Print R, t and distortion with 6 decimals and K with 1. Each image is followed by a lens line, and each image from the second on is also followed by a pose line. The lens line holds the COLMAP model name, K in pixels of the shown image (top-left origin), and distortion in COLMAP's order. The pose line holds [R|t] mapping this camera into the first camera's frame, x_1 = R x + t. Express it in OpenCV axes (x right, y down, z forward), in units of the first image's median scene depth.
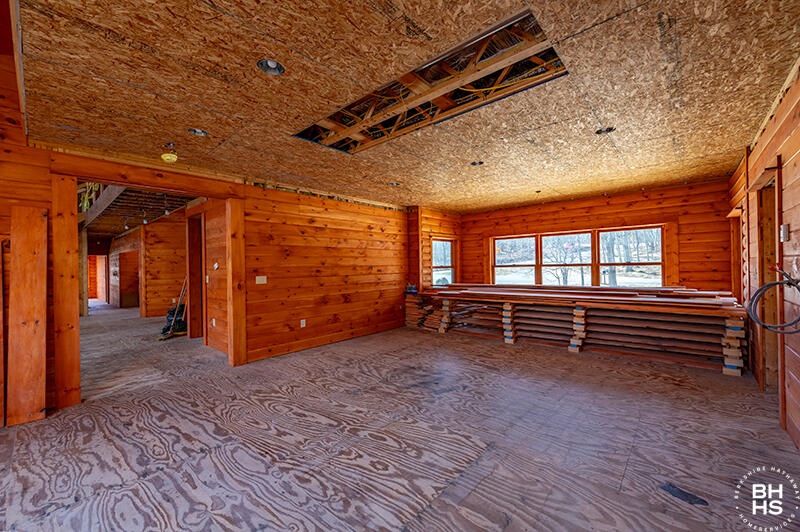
lens RADIAL K [[321.3, 0, 405.2], [0, 321.3, 265.2], [0, 0, 1]] dist [0.002751, 0.000266]
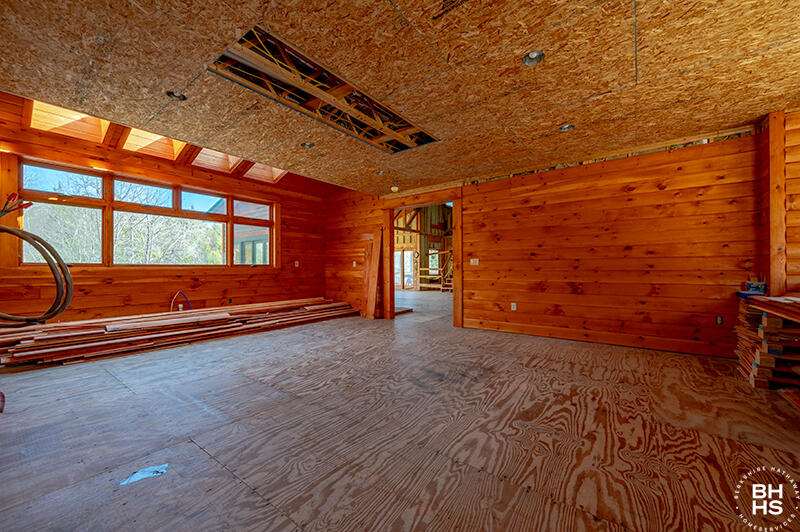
lens RADIAL K [[311.3, 0, 399.1], [0, 311.3, 265.5], [0, 0, 1]] dist [-0.001983, -0.000034]
pose [[0.073216, 0.010501, -0.997261, 0.734083], [0.007742, 0.999908, 0.011097, 0.047644], [0.997286, -0.008533, 0.073128, 0.682318]]
